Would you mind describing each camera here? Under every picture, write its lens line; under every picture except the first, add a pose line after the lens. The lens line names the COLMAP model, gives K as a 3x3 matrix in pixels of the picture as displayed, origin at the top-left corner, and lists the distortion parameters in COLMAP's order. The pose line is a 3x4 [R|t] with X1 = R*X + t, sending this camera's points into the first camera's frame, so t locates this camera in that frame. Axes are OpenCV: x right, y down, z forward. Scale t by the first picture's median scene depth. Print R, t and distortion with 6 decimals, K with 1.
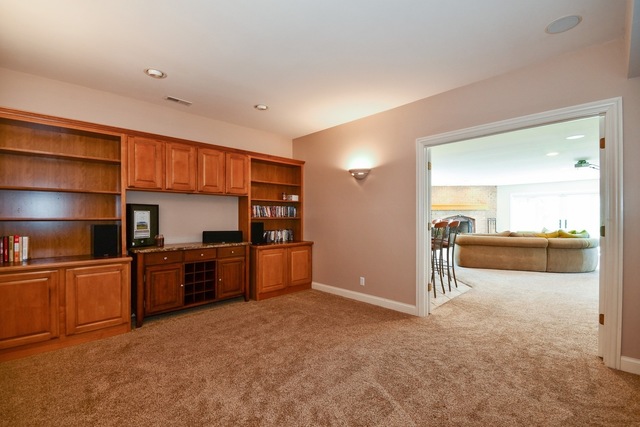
lens RADIAL K [[284.3, 0, 318.8], [0, 284.3, 217.0], [0, 0, 1]] dist [0.024375, -0.020311]
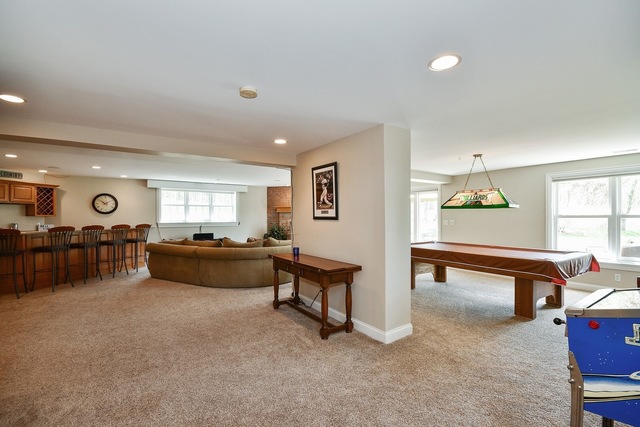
lens RADIAL K [[284.3, 0, 318.8], [0, 284.3, 217.0], [0, 0, 1]] dist [0.024375, -0.020311]
pose [[0.983275, -0.011649, -0.181756, 1.277468], [0.011110, 0.999930, -0.003981, -0.009179], [0.181789, 0.001895, 0.983336, 0.196621]]
